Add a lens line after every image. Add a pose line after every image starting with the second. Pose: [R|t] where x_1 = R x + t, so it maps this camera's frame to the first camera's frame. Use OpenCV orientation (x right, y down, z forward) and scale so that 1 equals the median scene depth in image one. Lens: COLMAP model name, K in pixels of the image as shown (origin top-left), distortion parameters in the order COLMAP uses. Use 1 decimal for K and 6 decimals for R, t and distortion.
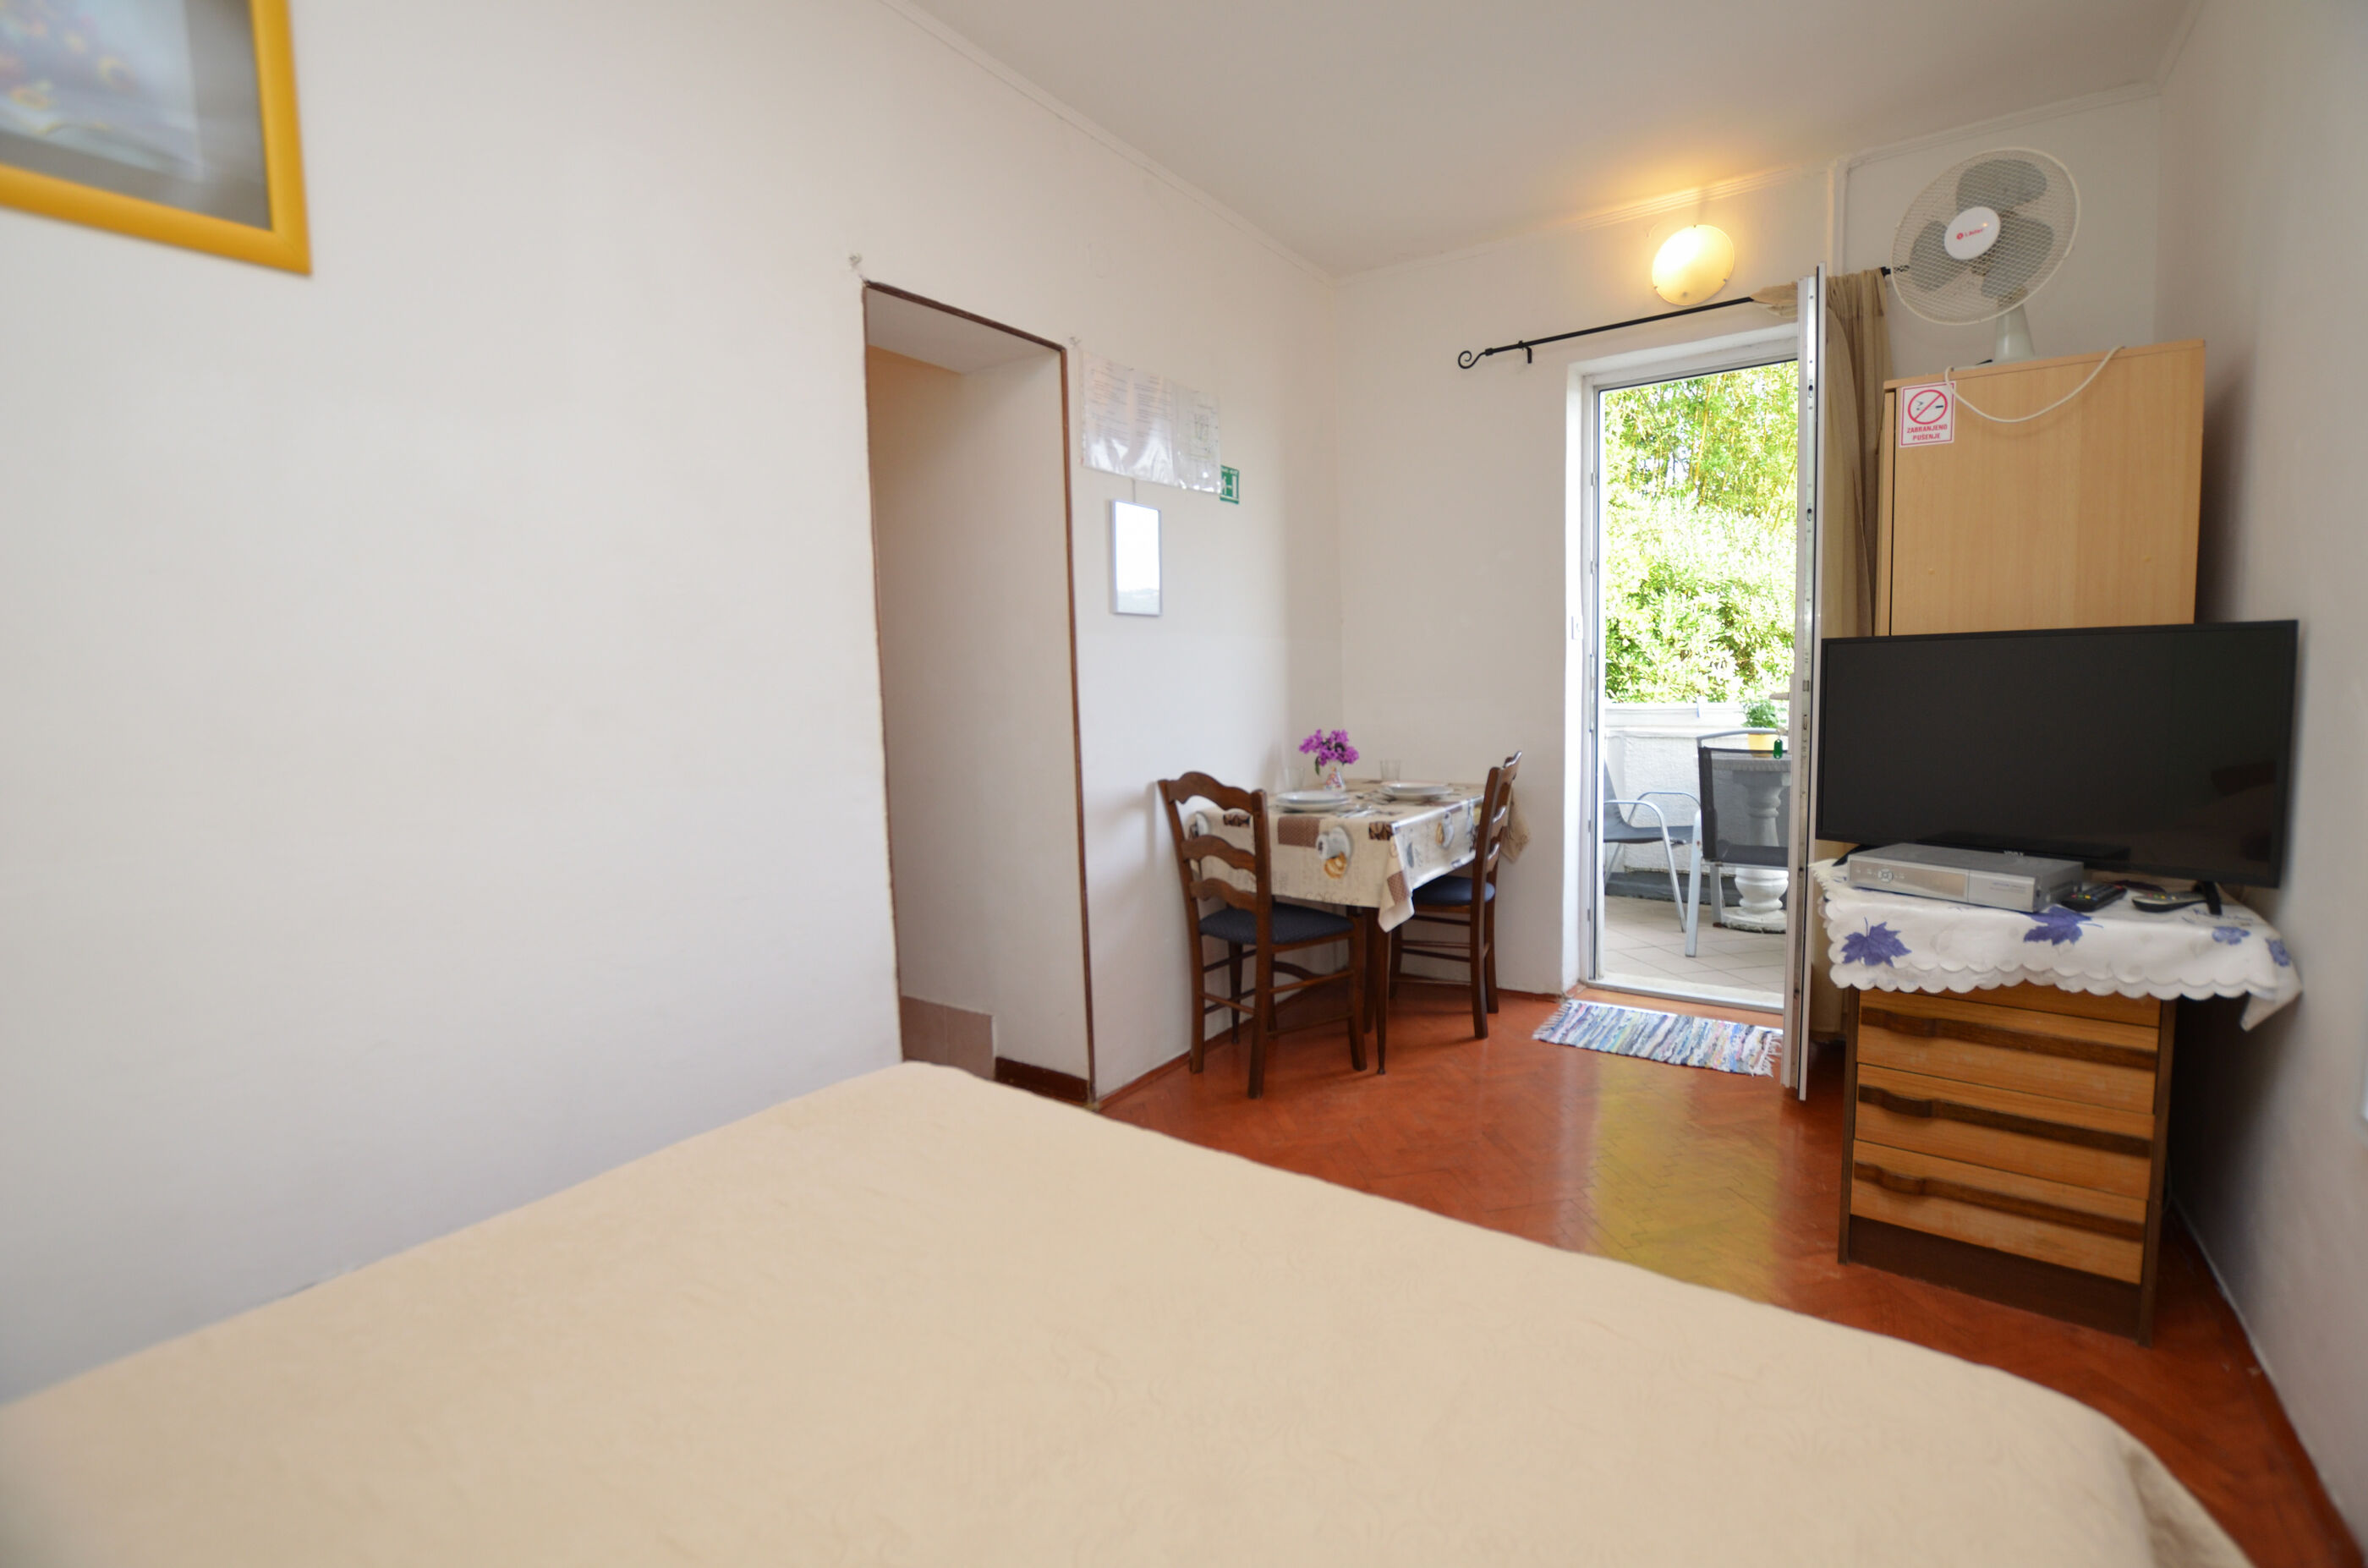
lens RADIAL K [[1044.2, 0, 1204.4], [0, 1044.2, 761.8], [0, 0, 1]] dist [-0.028995, 0.000701]
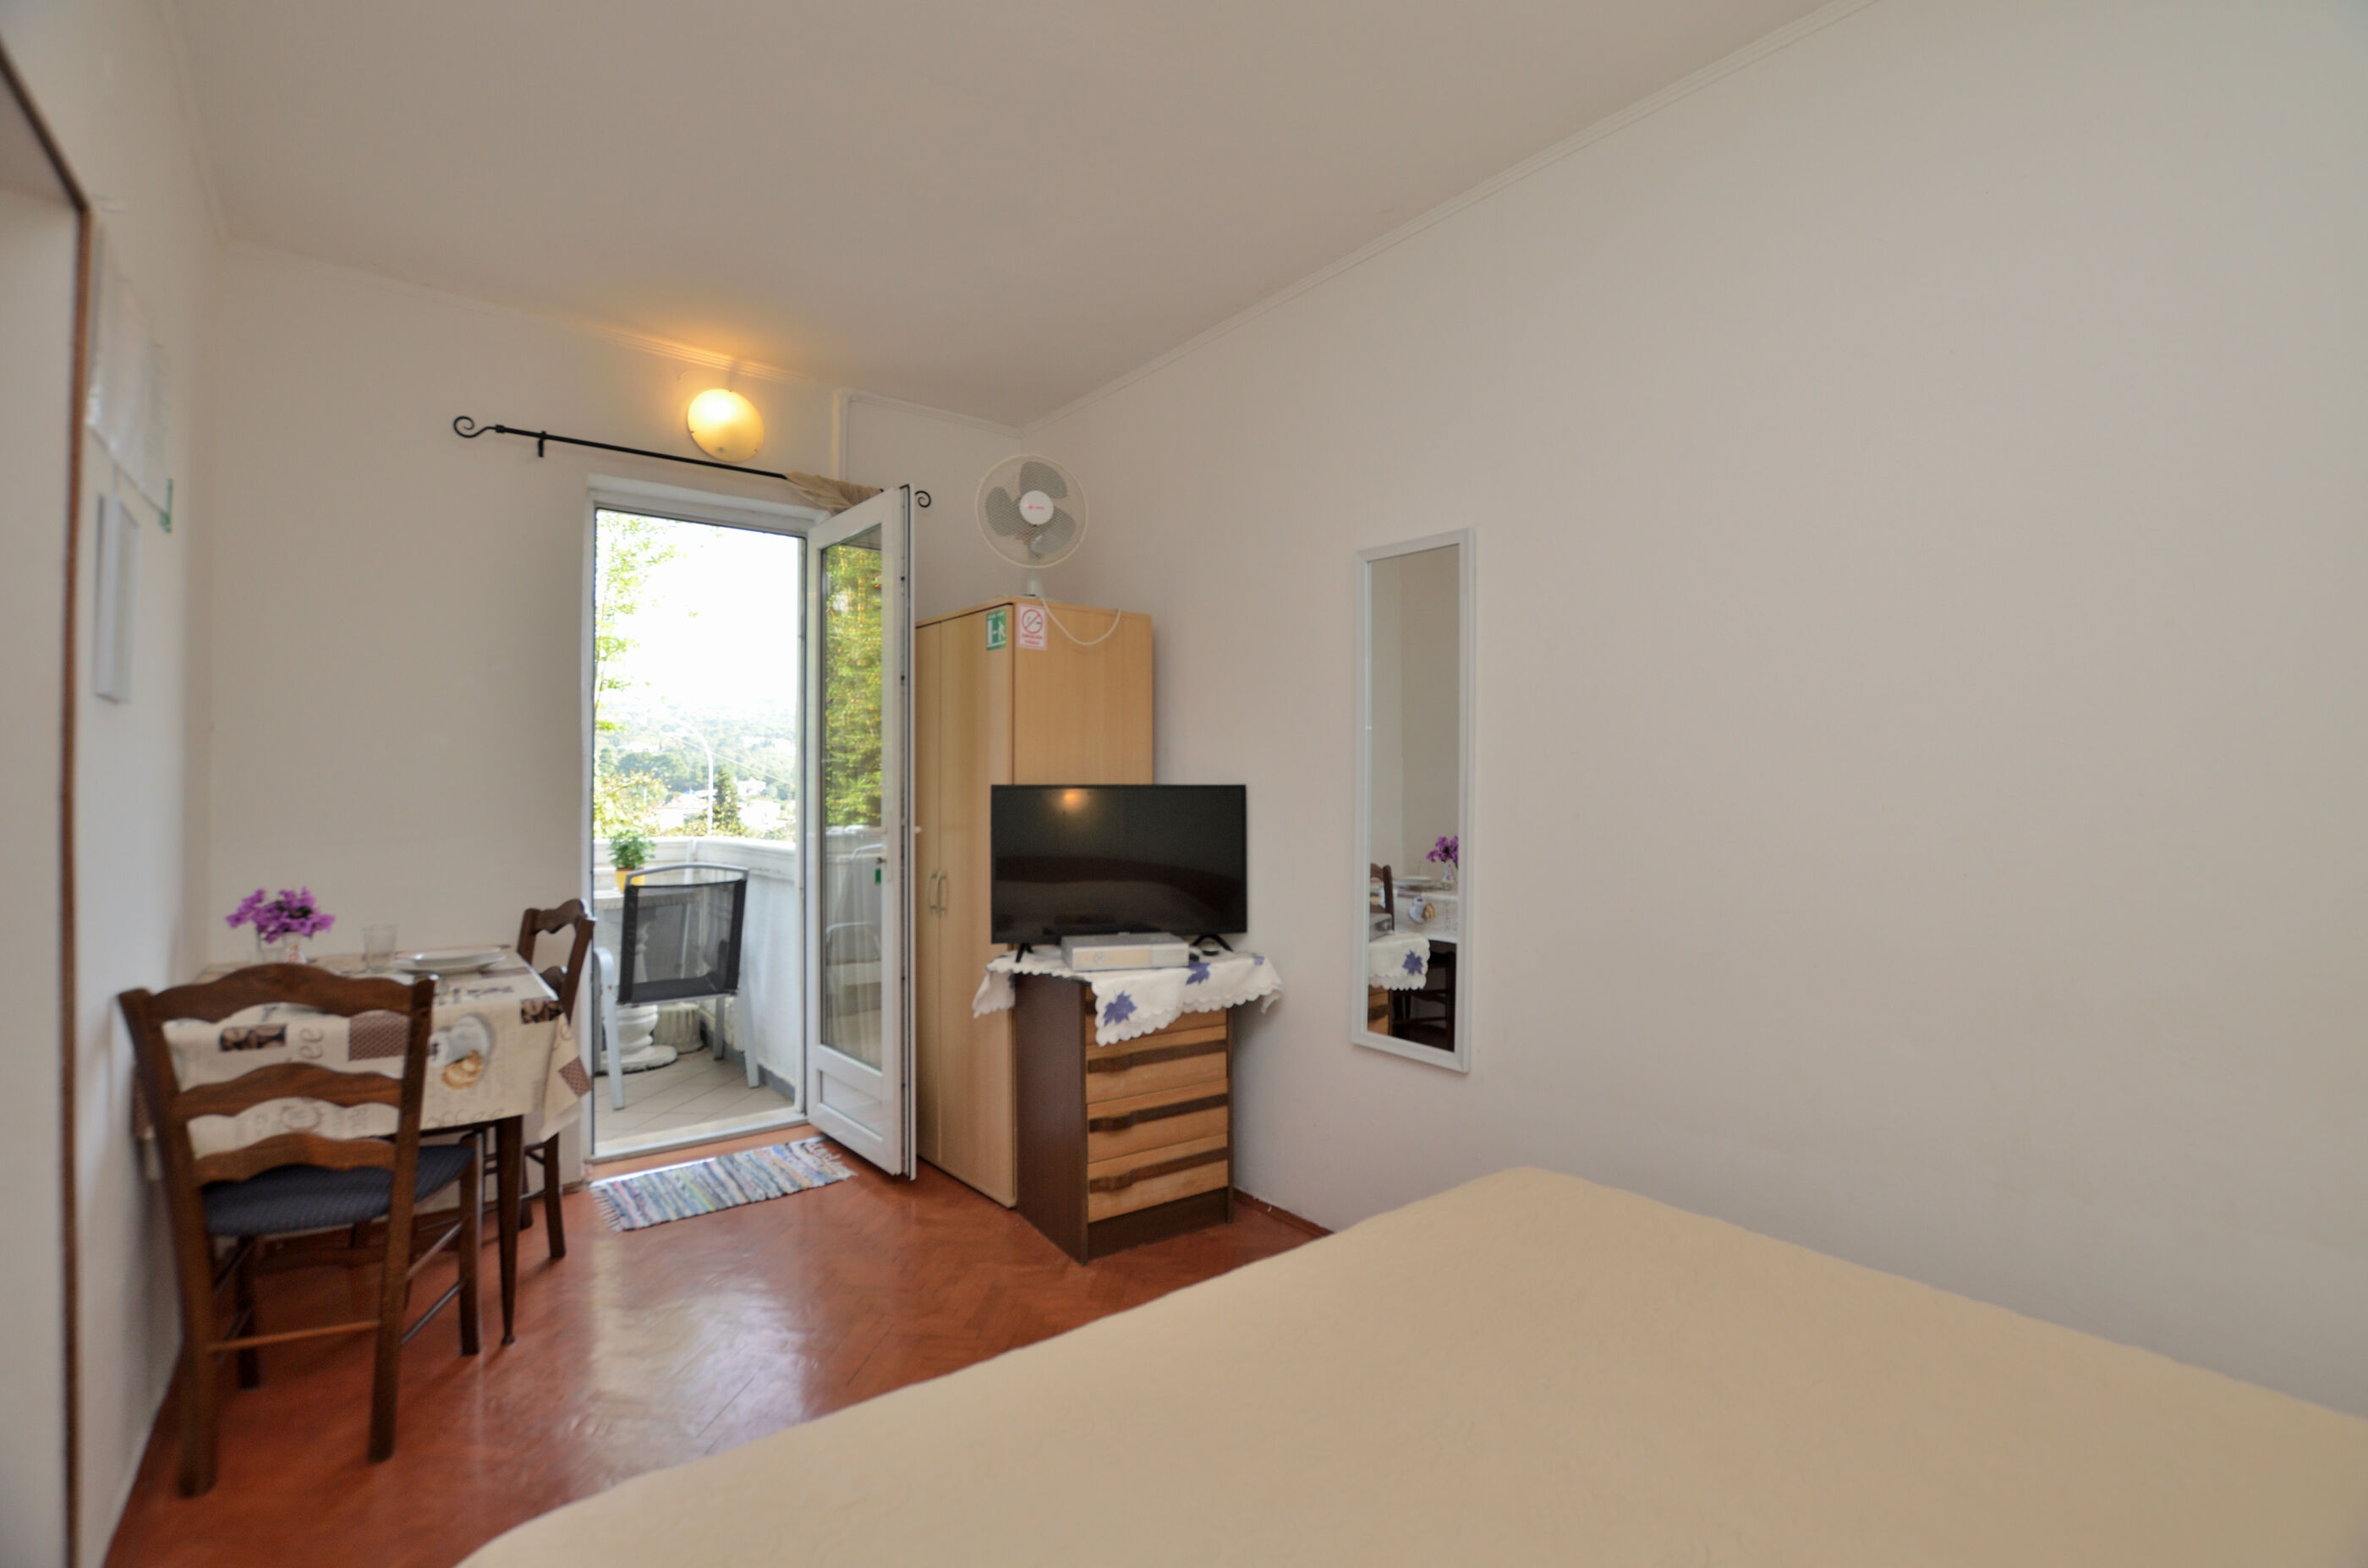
lens RADIAL K [[1044.2, 0, 1204.4], [0, 1044.2, 761.8], [0, 0, 1]] dist [-0.028995, 0.000701]
pose [[0.289646, 0.052168, 0.955711, -0.423375], [0.072737, 0.994426, -0.076326, -0.022962], [-0.954366, 0.091623, 0.284237, 0.288814]]
